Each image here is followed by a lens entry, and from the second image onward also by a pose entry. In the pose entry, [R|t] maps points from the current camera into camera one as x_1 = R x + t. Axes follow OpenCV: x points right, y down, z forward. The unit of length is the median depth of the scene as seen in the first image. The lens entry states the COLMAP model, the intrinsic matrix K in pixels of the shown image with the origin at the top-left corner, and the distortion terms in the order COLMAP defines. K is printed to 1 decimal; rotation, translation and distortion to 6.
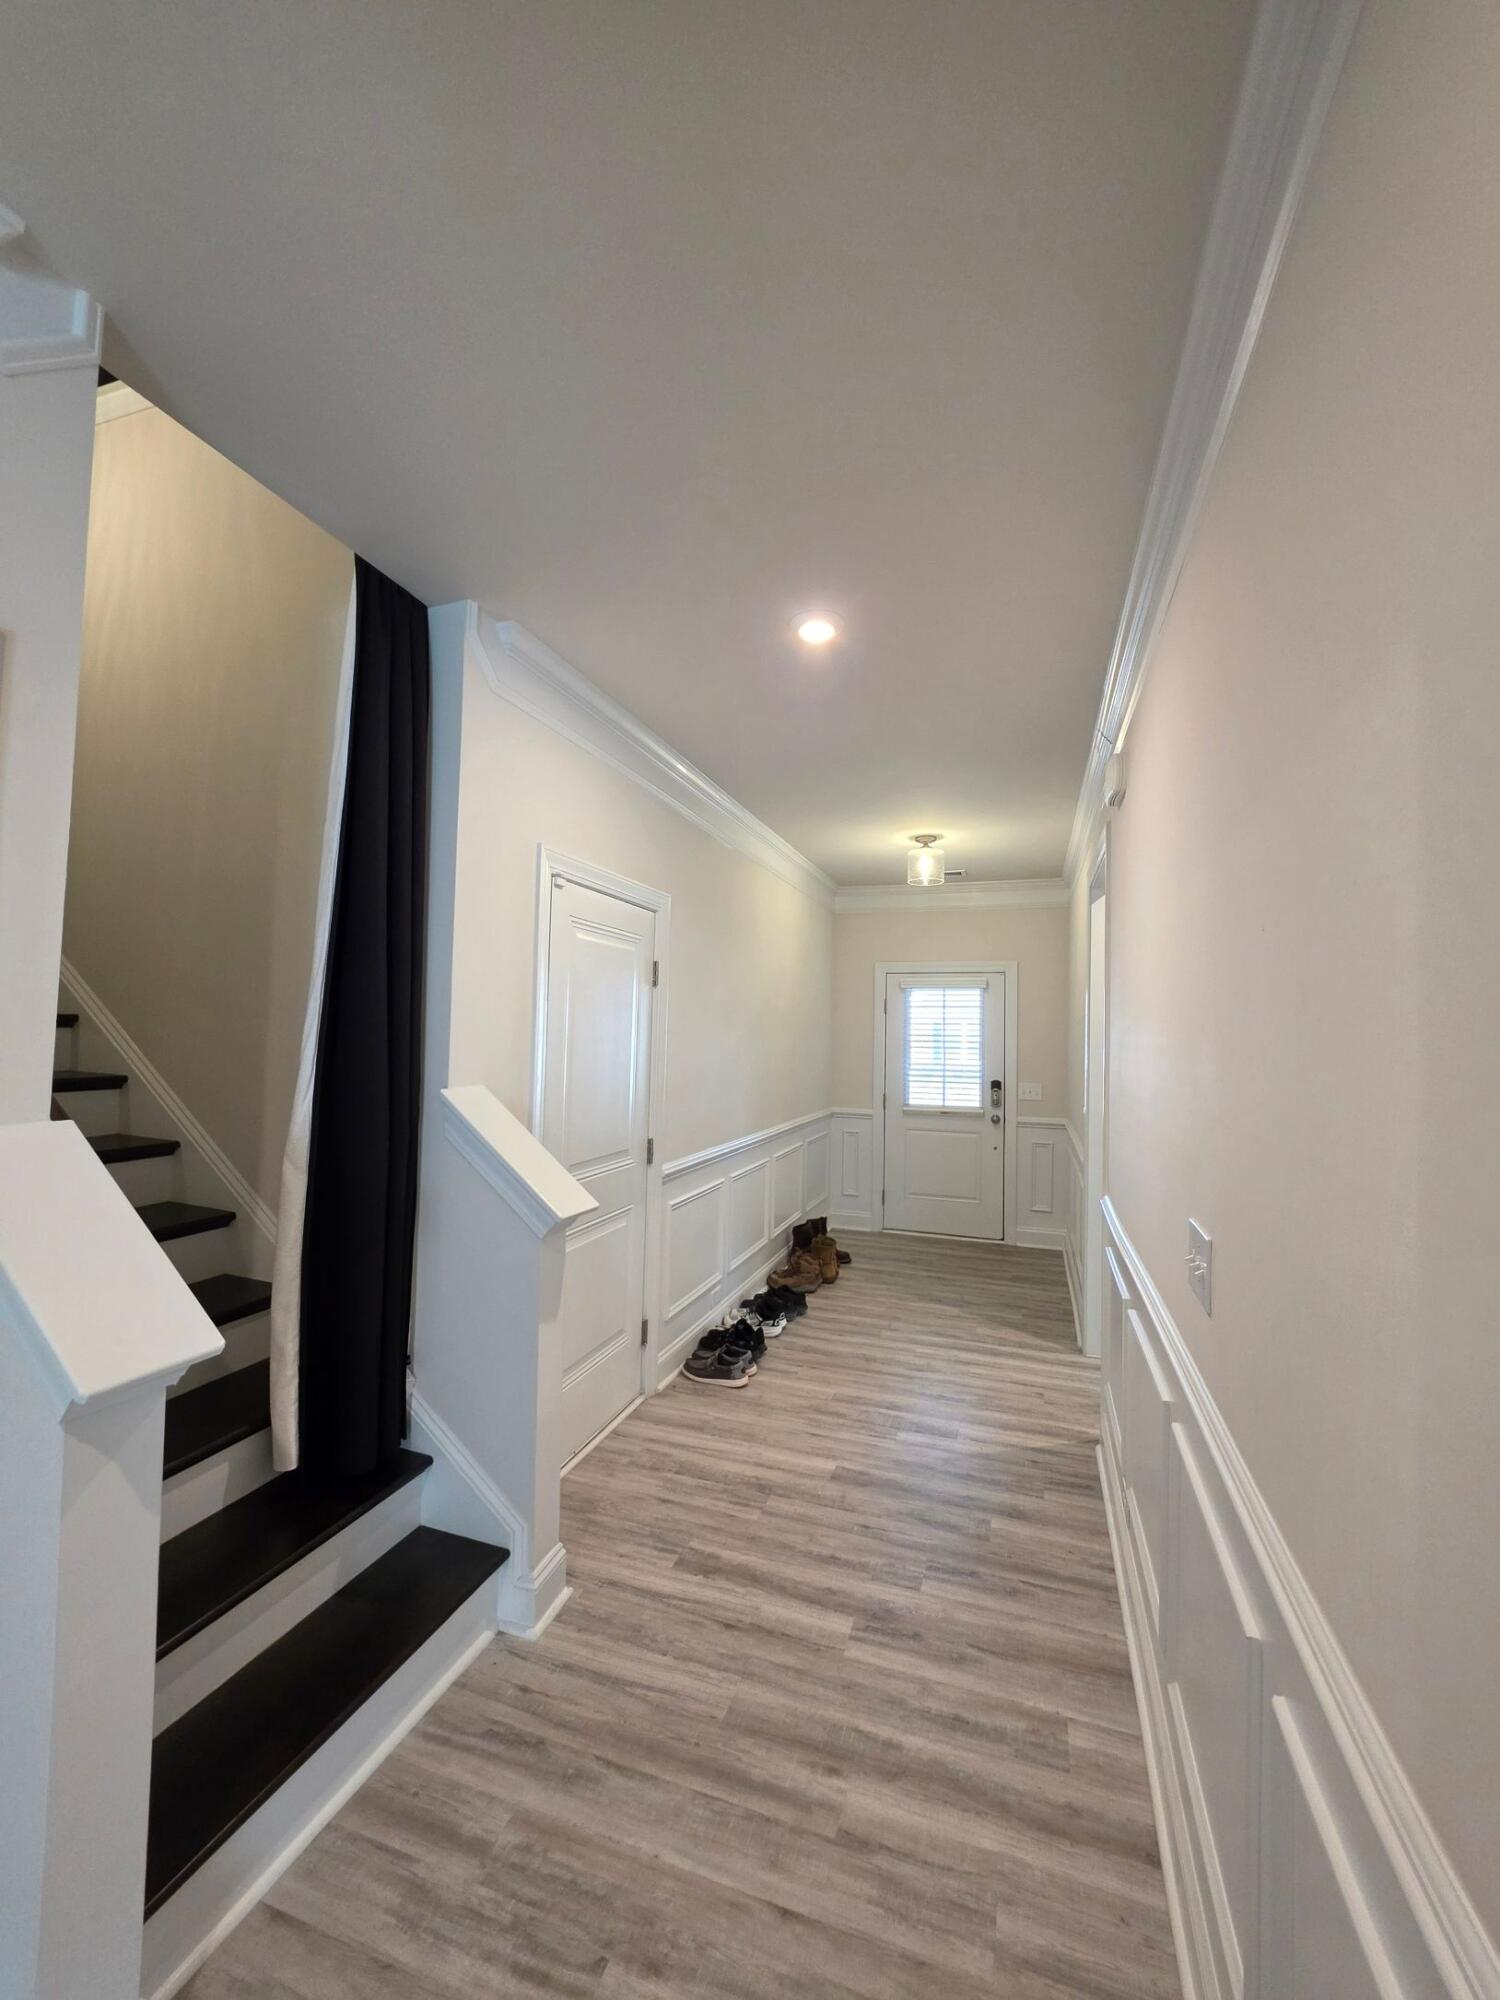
lens RADIAL K [[799.5, 0, 754.9], [0, 799.5, 1005.6], [0, 0, 1]] dist [-0.001119, -0.000569]
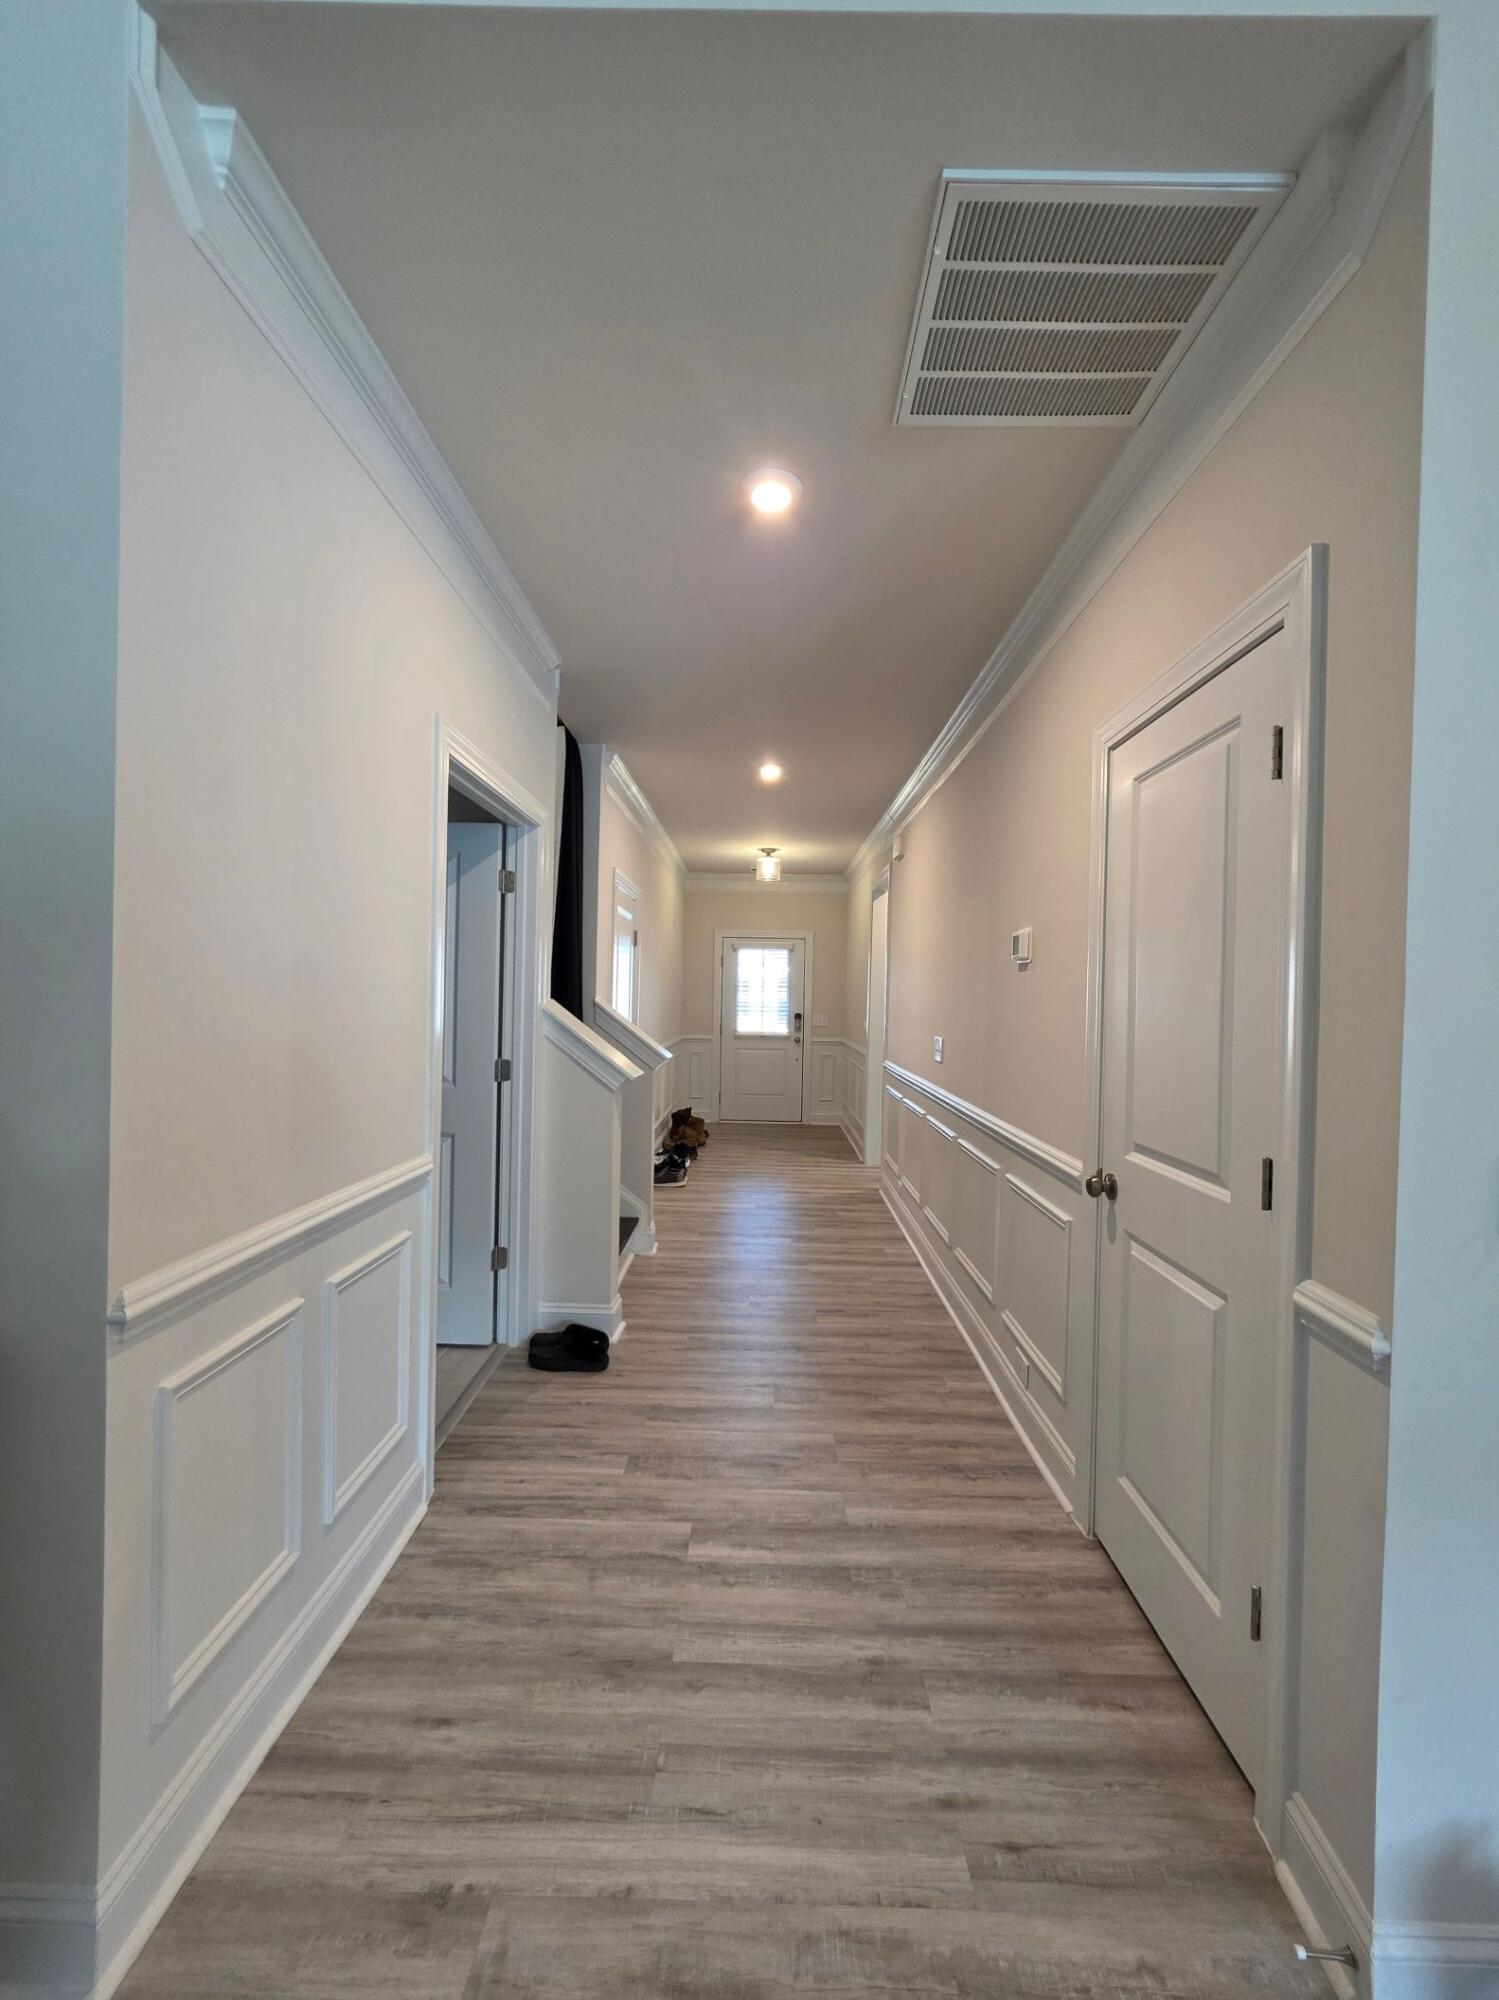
lens RADIAL K [[799.5, 0, 752.3], [0, 799.5, 999.0], [0, 0, 1]] dist [-0.001119, -0.000569]
pose [[0.951421, -0.002434, 0.307883, -0.277732], [-0.011221, 0.999030, 0.042573, 0.008721], [-0.307688, -0.043960, 0.950471, -0.436989]]
